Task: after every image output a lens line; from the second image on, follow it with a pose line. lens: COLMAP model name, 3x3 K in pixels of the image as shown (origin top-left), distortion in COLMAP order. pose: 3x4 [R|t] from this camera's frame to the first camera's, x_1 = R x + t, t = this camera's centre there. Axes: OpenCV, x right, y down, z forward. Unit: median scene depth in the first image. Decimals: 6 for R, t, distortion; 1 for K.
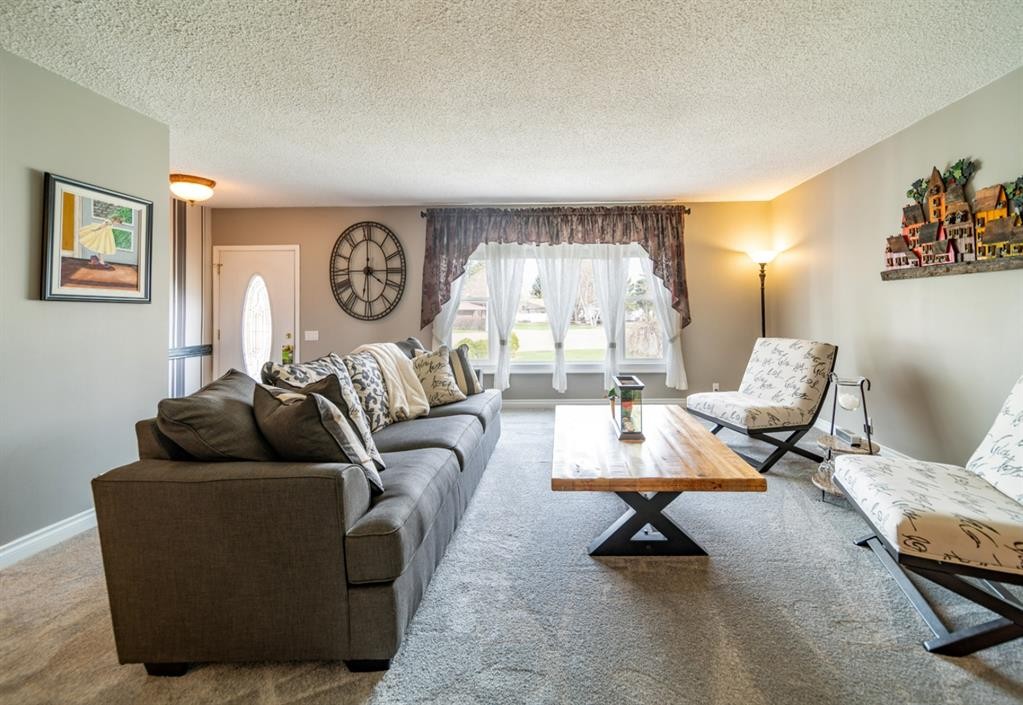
lens RADIAL K [[456.7, 0, 591.6], [0, 456.7, 306.6], [0, 0, 1]] dist [0.008848, -0.002819]
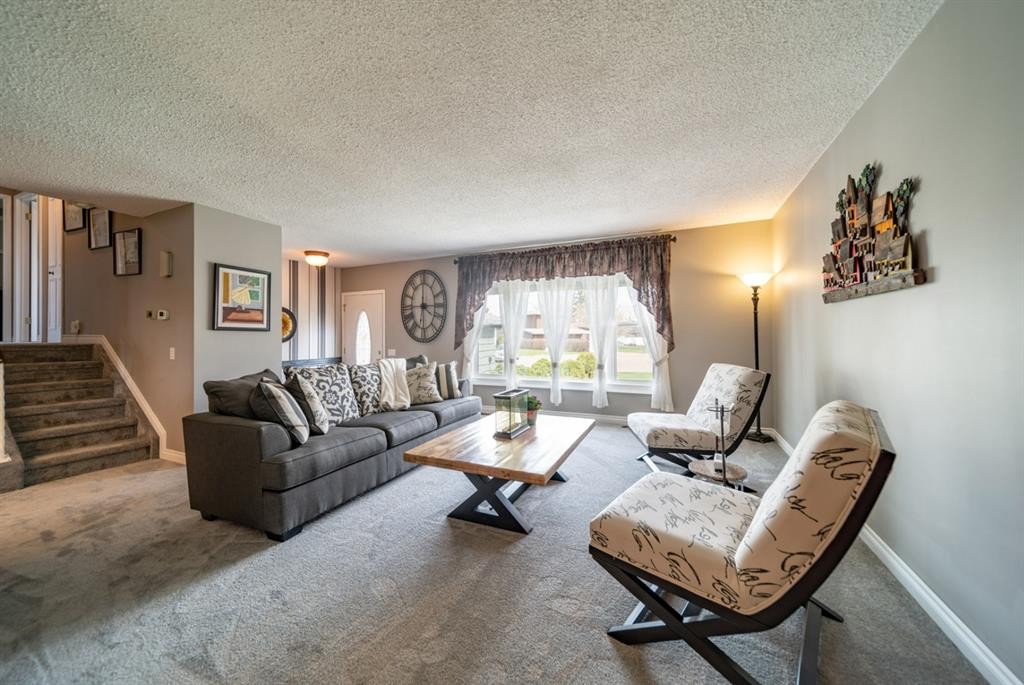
lens RADIAL K [[419.2, 0, 511.1], [0, 419.2, 335.3], [0, 0, 1]] dist [0.002812, 0.000568]
pose [[0.898810, 0.002131, -0.438334, 0.414784], [0.002680, 0.999943, 0.010356, -0.003848], [0.438331, -0.010483, 0.898752, -0.018907]]
